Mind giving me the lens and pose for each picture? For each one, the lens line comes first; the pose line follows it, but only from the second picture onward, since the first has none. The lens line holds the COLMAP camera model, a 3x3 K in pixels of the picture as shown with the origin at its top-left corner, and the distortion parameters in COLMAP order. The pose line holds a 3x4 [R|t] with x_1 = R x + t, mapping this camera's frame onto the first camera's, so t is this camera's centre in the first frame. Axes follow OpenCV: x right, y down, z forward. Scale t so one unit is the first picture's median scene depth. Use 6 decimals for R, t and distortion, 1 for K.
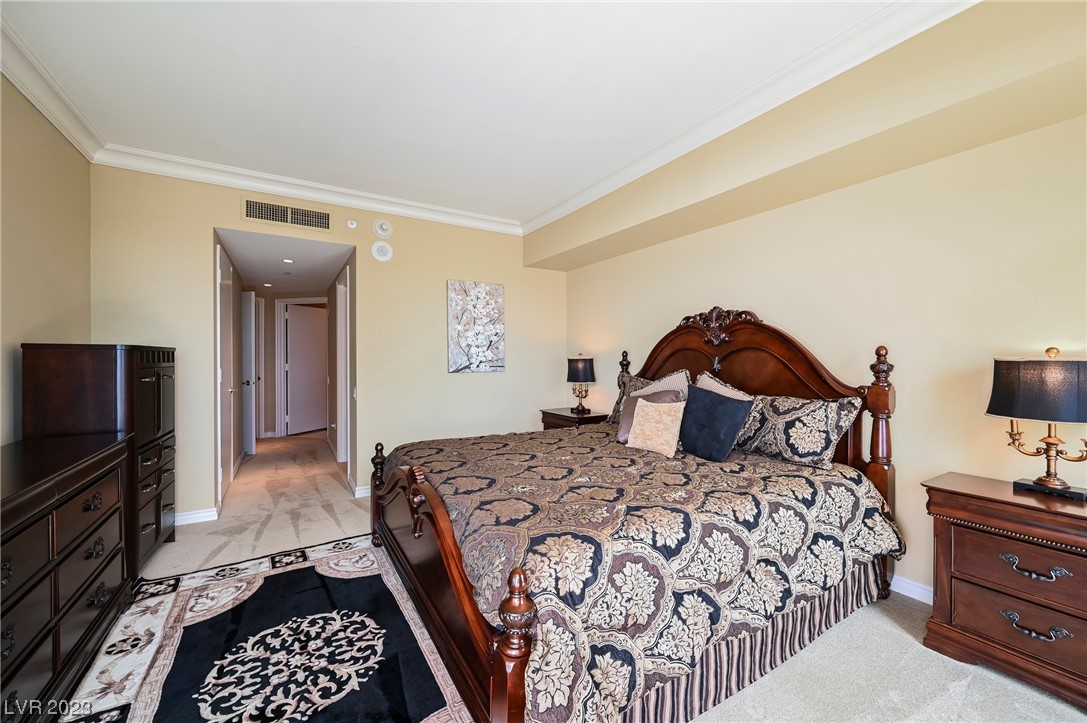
lens RADIAL K [[410.7, 0, 543.5], [0, 410.7, 361.5], [0, 0, 1]] dist [0.001725, 0.000303]
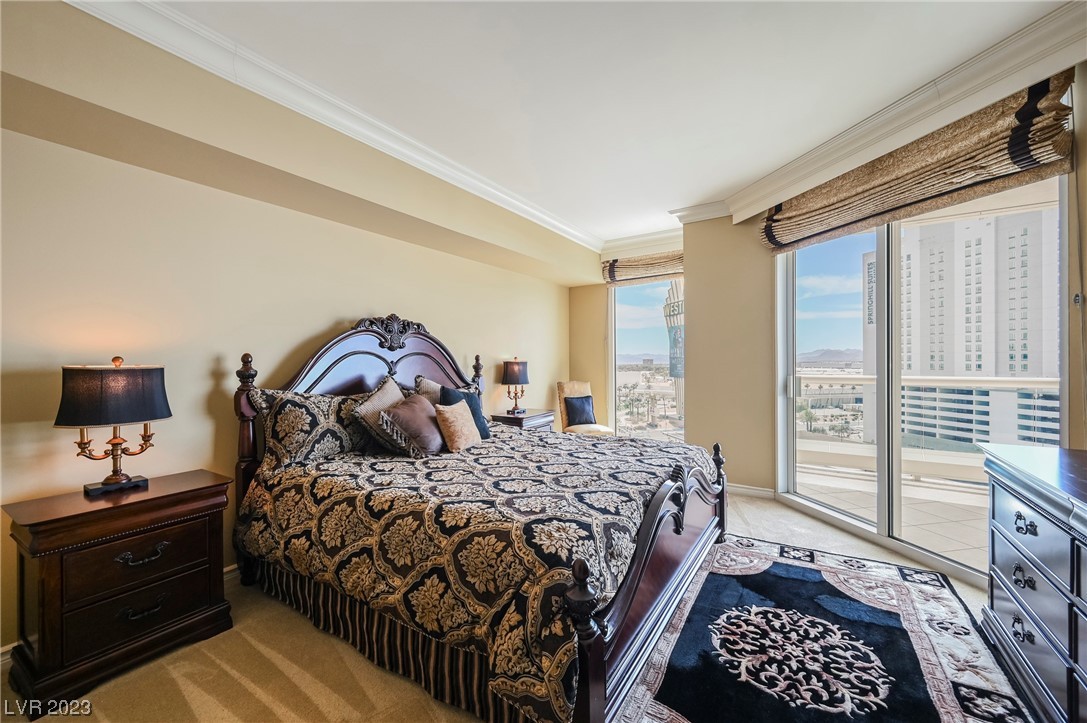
lens RADIAL K [[421.7, 0, 543.5], [0, 421.7, 361.5], [0, 0, 1]] dist [-0.001323, -0.000377]
pose [[-0.417749, 0.003448, 0.908556, -0.884368], [0.023185, 0.999708, 0.006866, -0.011913], [-0.908267, 0.023933, -0.417706, 1.362121]]
